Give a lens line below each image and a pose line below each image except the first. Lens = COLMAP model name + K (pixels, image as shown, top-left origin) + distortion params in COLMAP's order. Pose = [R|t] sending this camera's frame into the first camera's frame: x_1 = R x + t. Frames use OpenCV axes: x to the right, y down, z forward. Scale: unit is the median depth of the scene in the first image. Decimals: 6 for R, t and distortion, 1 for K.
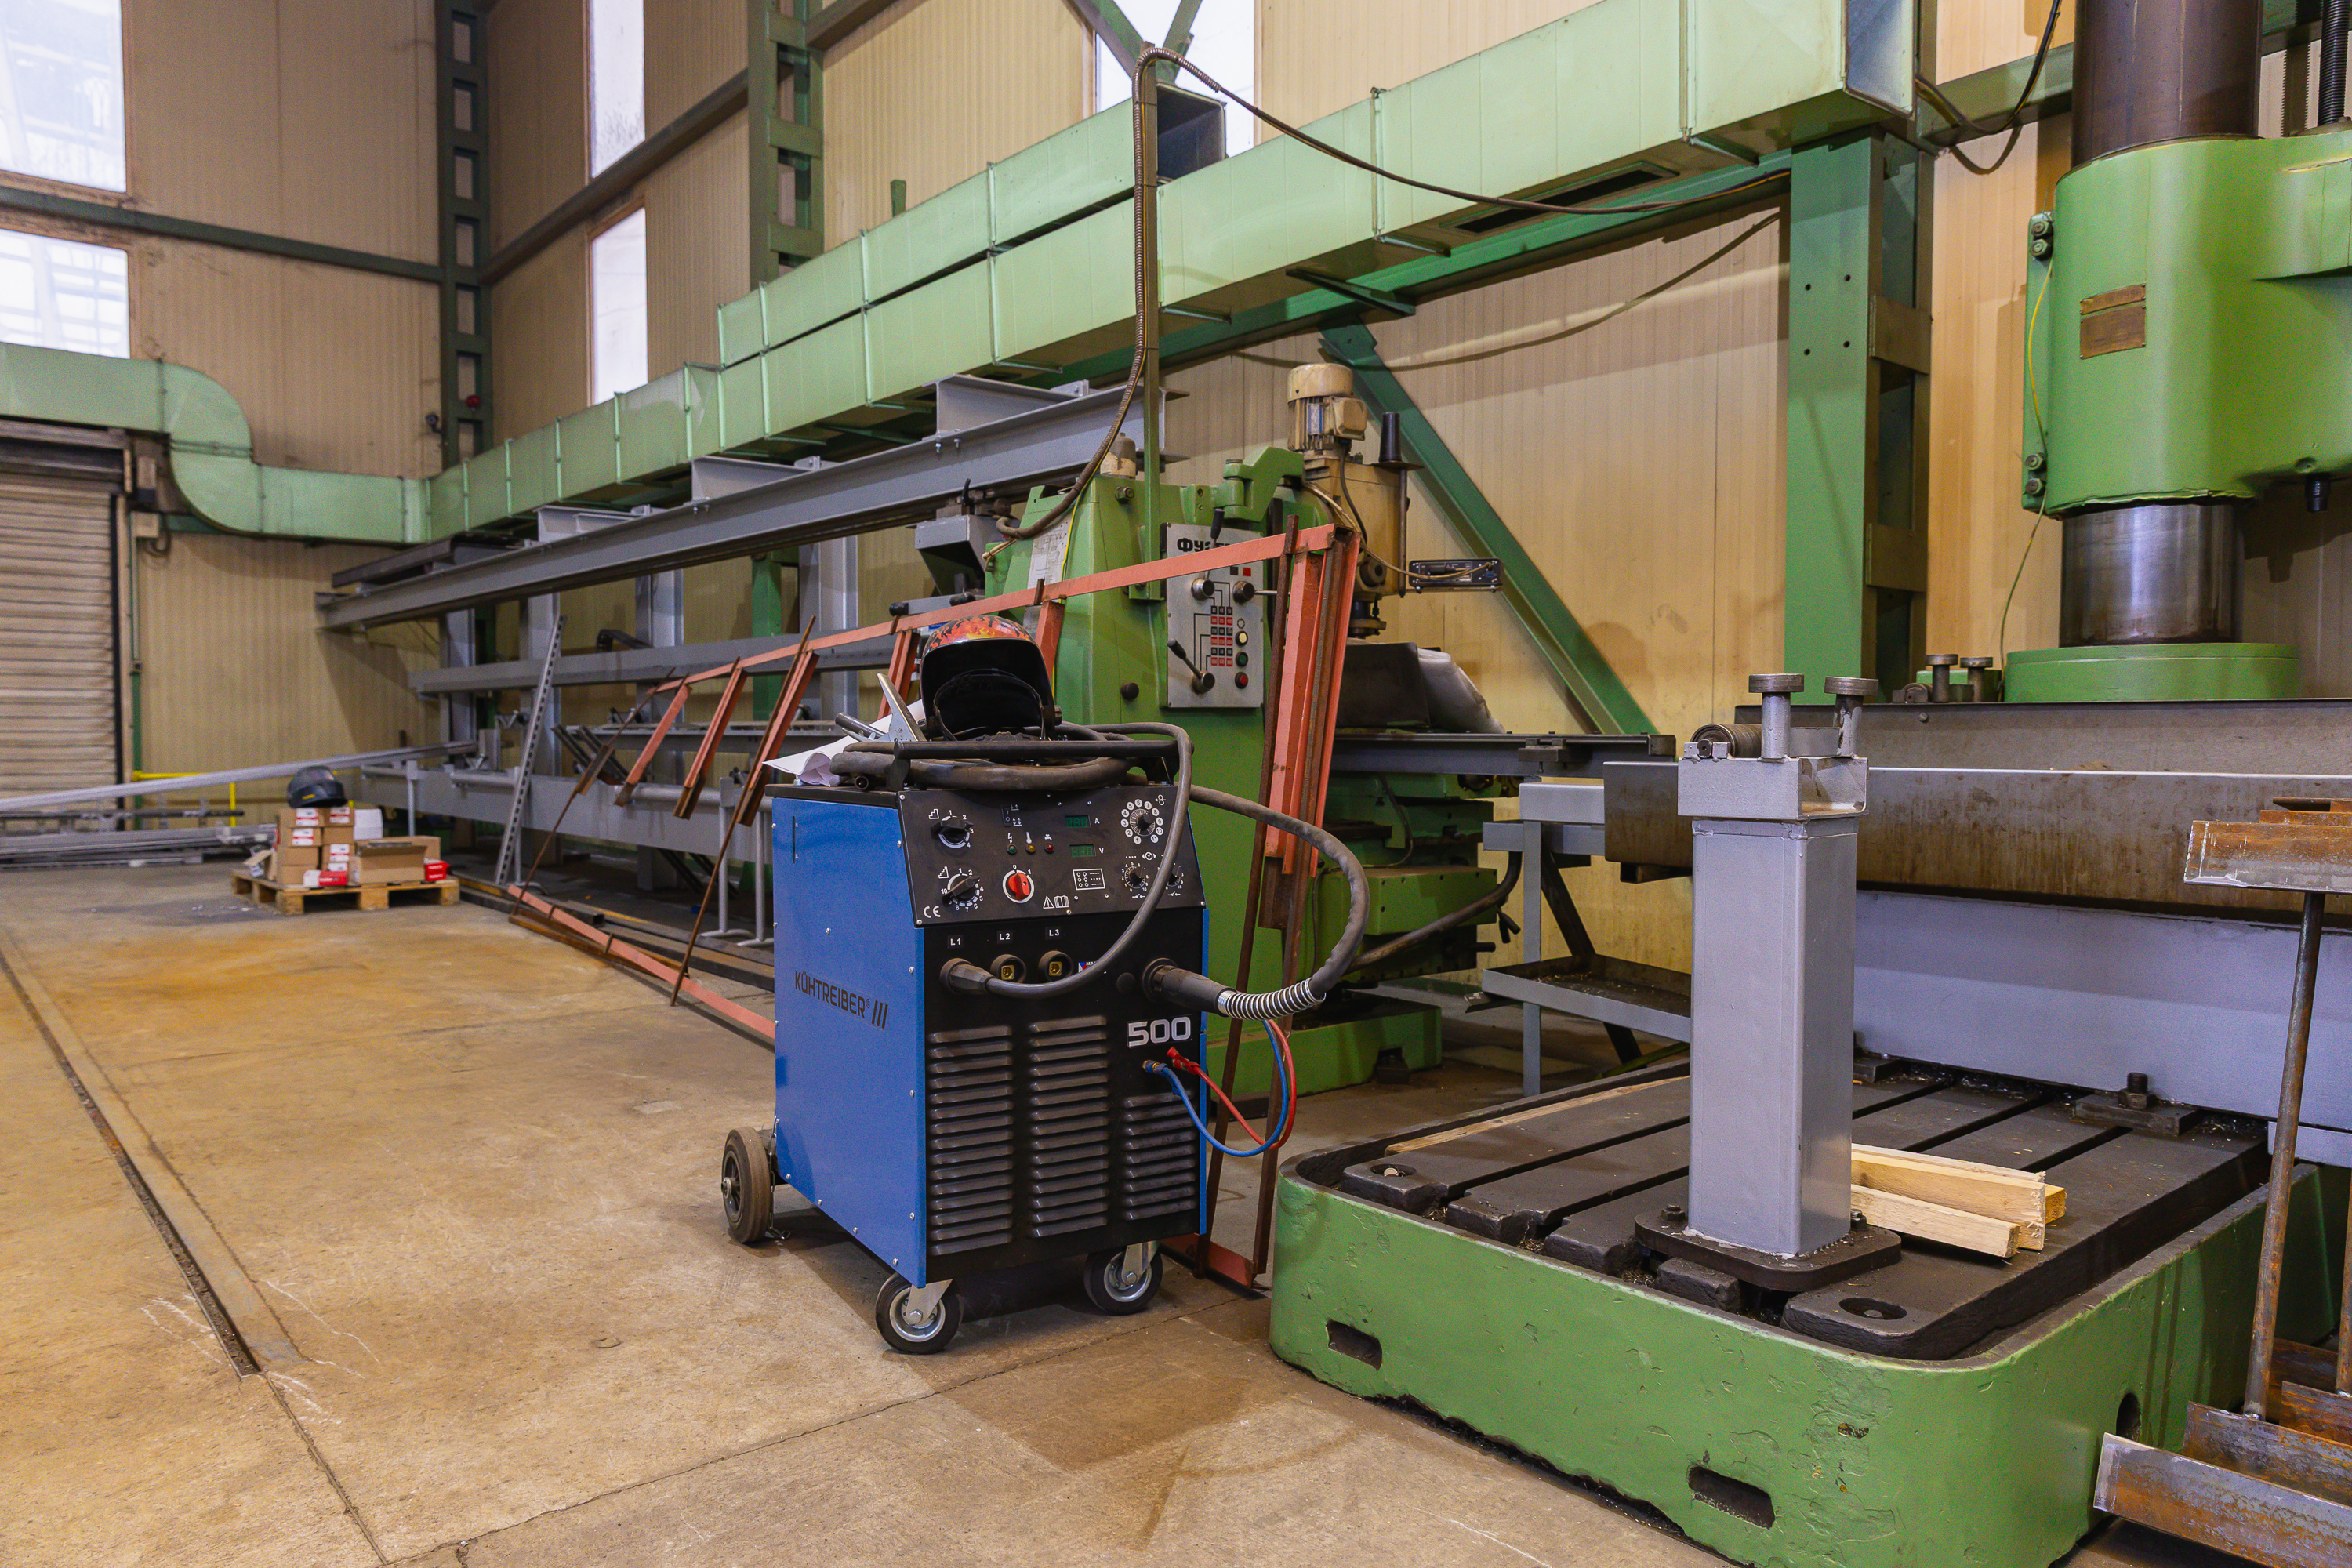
lens RADIAL K [[1555.1, 0, 1176.0], [0, 1555.1, 784.0], [0, 0, 1]] dist [0.004233, 0.001186]
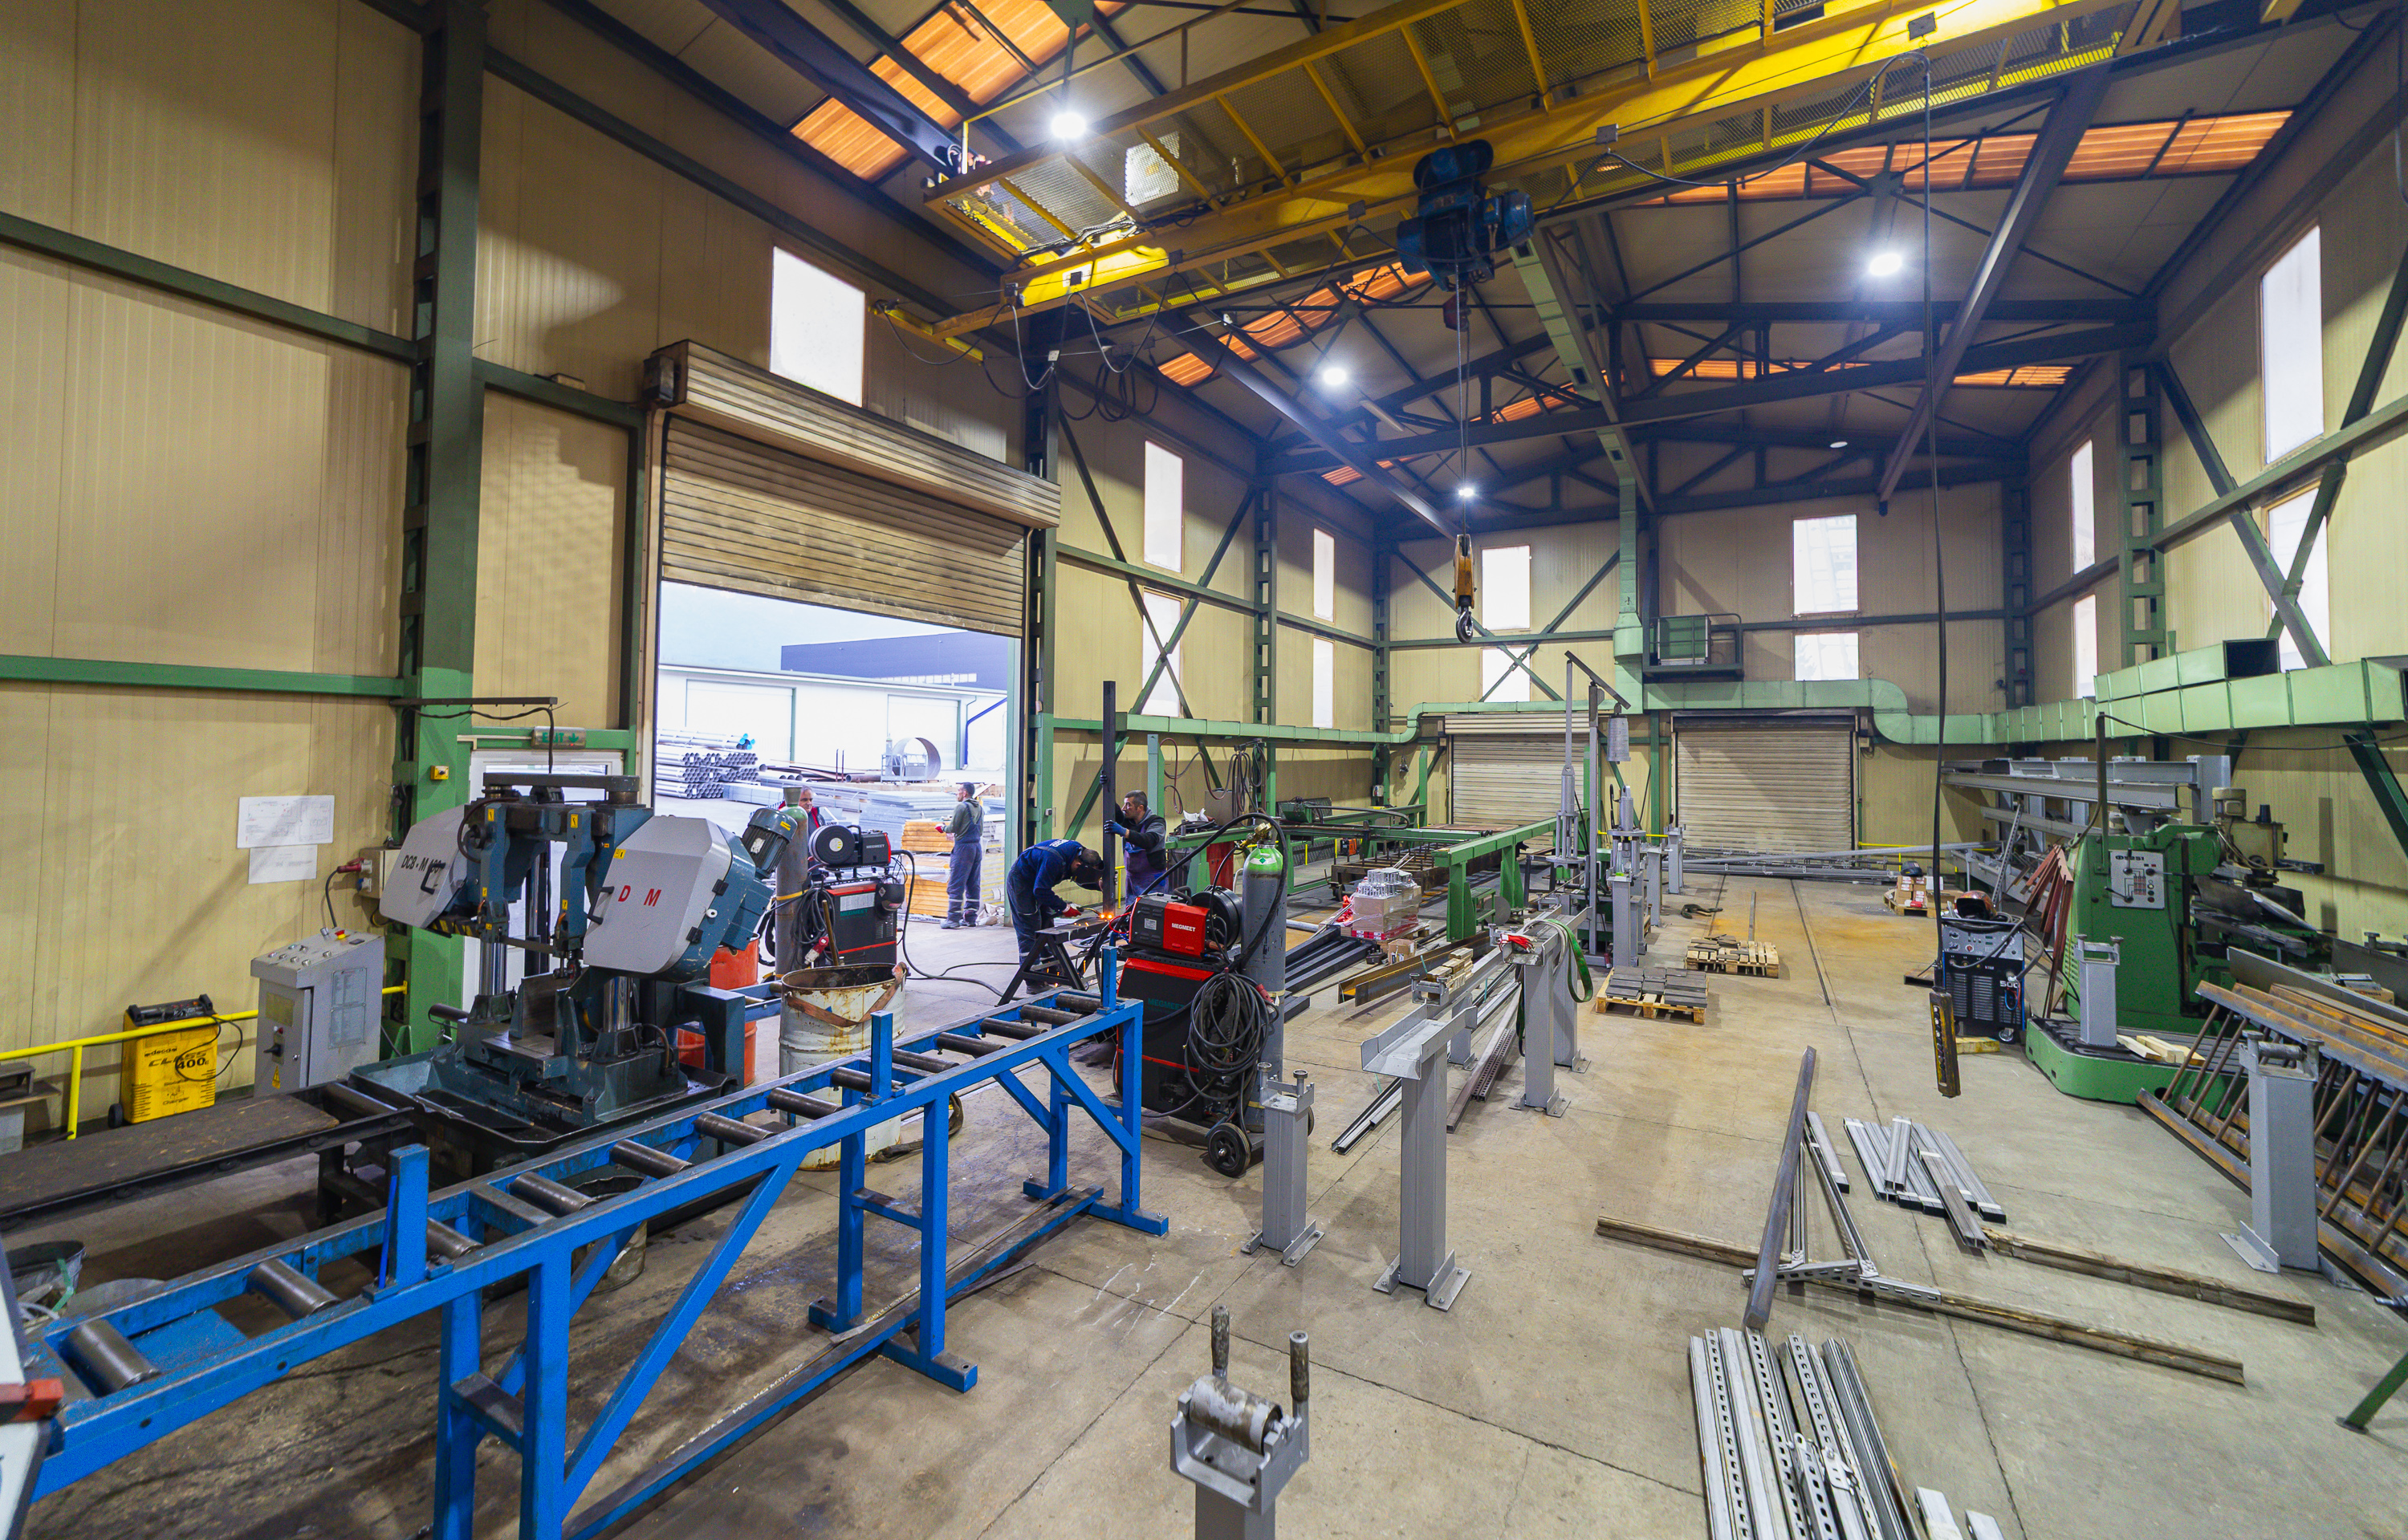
lens RADIAL K [[967.8, 0, 1236.2], [0, 967.8, 721.6], [0, 0, 1]] dist [-0.000920, 0.008032]
pose [[0.368099, -0.032145, -0.929231, 0.416585], [-0.036624, 0.998125, -0.049036, -0.090340], [0.929065, 0.052082, 0.366232, -0.508853]]
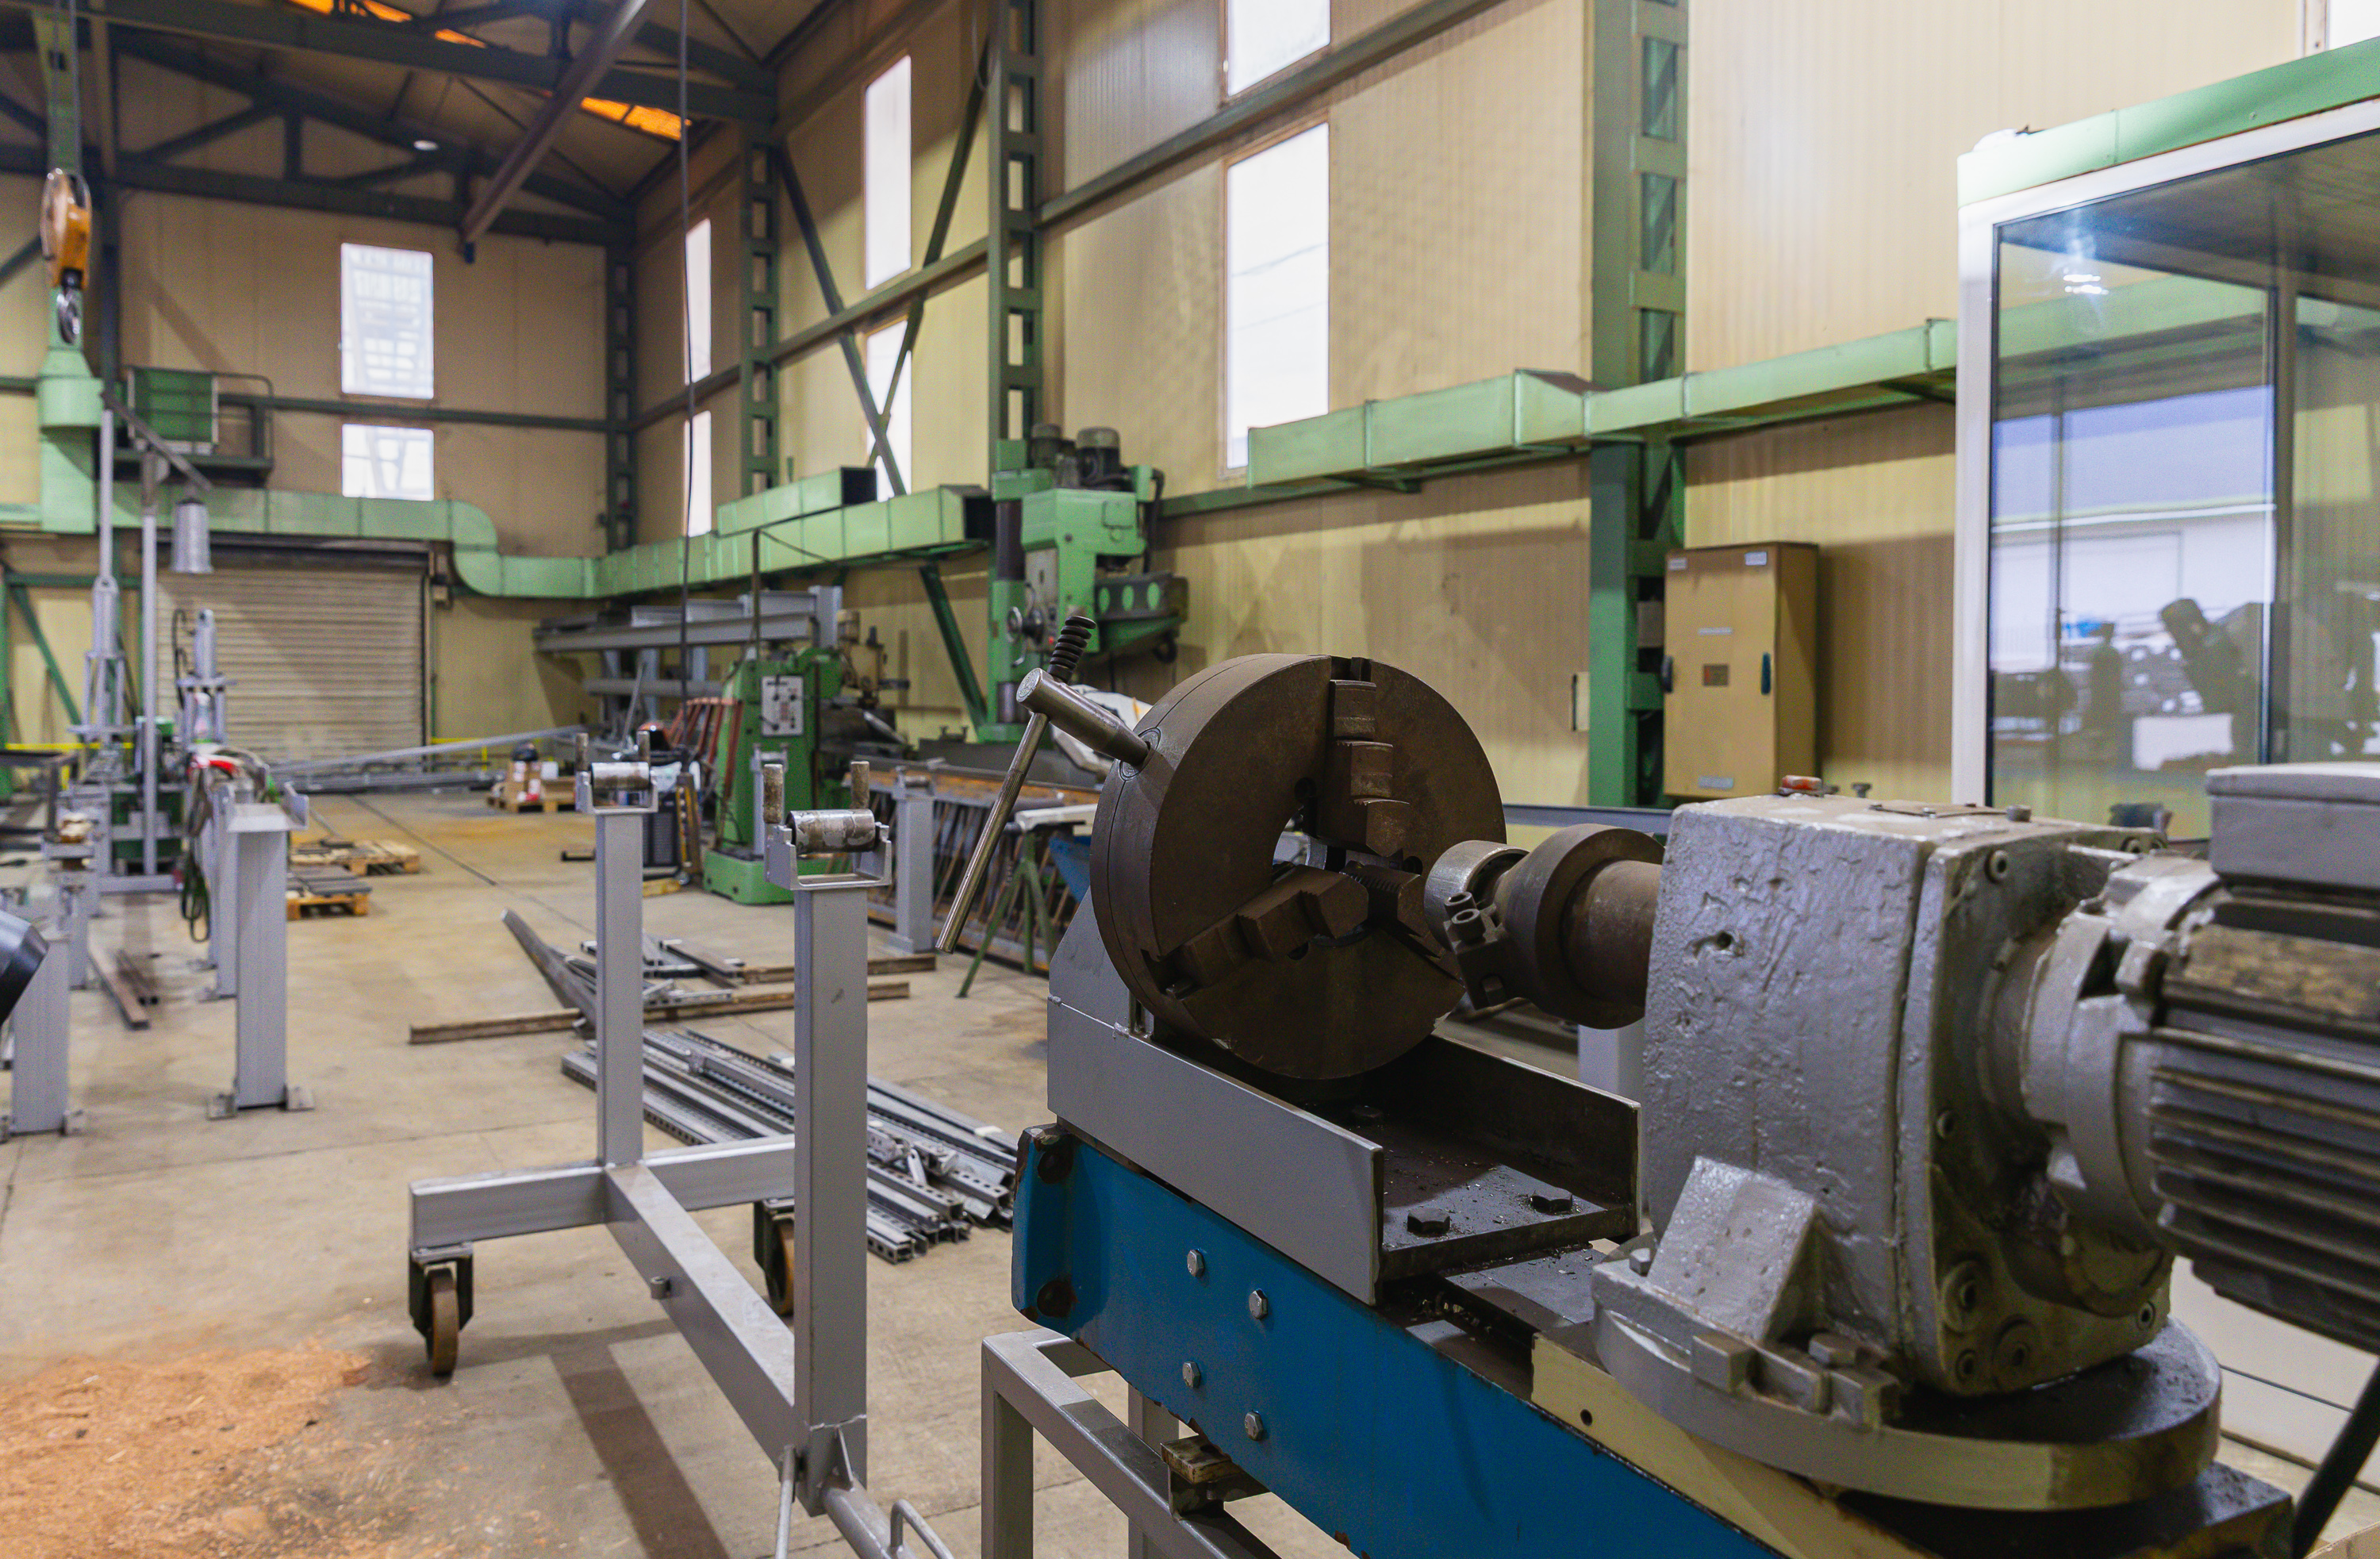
lens RADIAL K [[1776.9, 0, 1152.2], [0, 1776.9, 720.8], [0, 0, 1]] dist [0.001623, -0.001477]
pose [[0.983548, 0.005336, -0.180571, 0.467174], [-0.006897, 0.999944, -0.008014, -0.017709], [0.180518, 0.009128, 0.983529, -0.787492]]
